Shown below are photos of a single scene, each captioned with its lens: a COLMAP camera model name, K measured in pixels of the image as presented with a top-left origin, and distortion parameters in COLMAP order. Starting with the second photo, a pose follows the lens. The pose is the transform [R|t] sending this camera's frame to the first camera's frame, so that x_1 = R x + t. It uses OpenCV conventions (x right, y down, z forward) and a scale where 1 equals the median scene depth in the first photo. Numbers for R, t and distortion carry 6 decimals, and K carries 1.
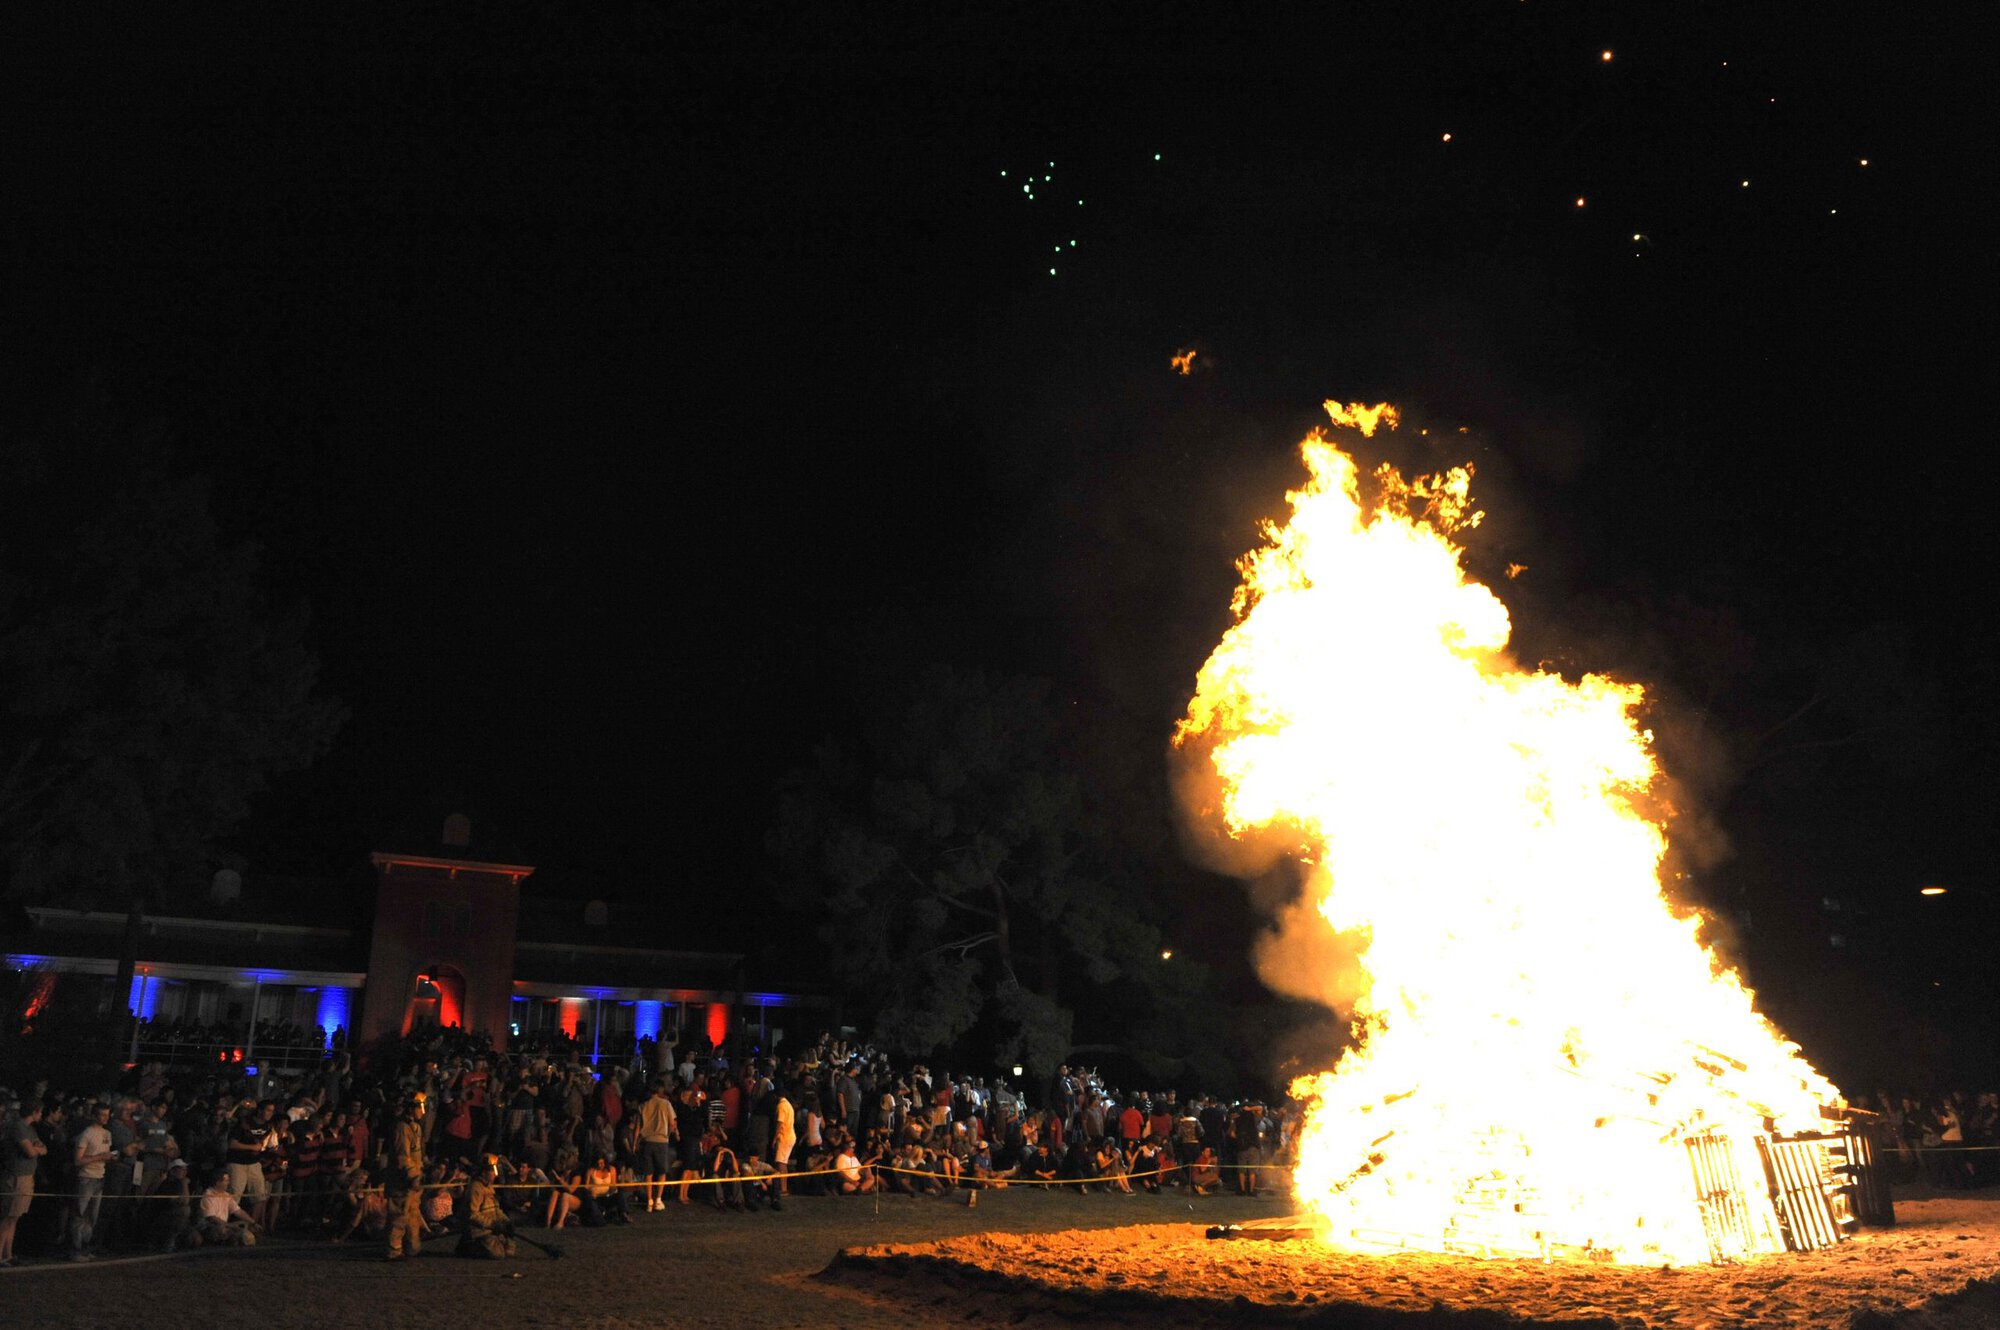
lens RADIAL K [[1406.4, 0, 985.5], [0, 1406.4, 669.4], [0, 0, 1]] dist [-0.053351, -0.000603]
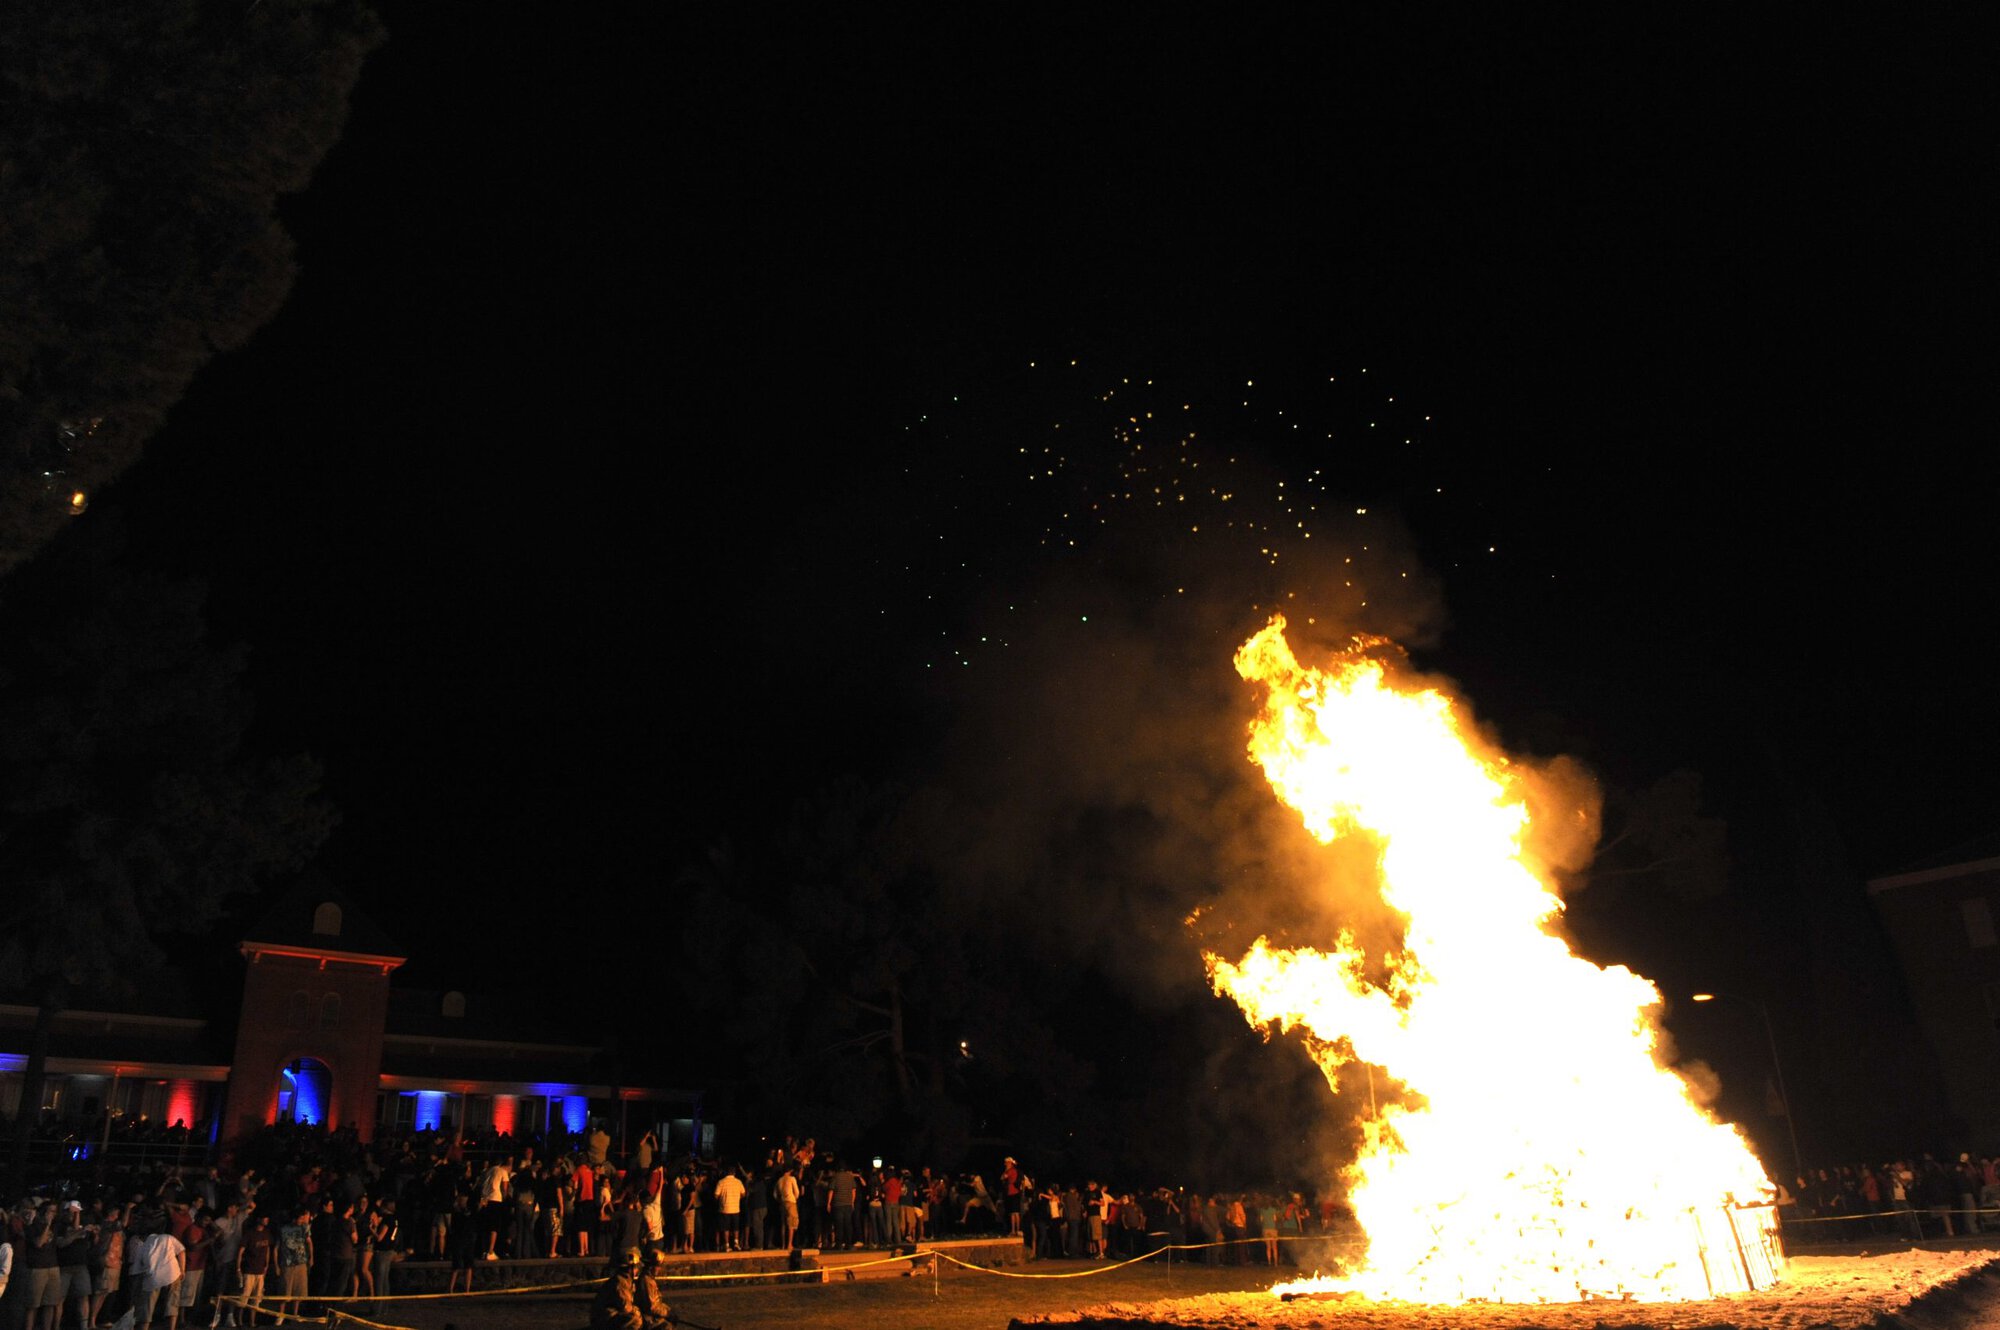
lens RADIAL K [[1406.4, 0, 995.0], [0, 1406.4, 655.6], [0, 0, 1]] dist [-0.053351, -0.000603]
pose [[0.984947, 0.046860, 0.166385, -0.096007], [-0.035410, 0.996838, -0.071130, -0.019419], [-0.169192, 0.064167, 0.983492, -0.060106]]
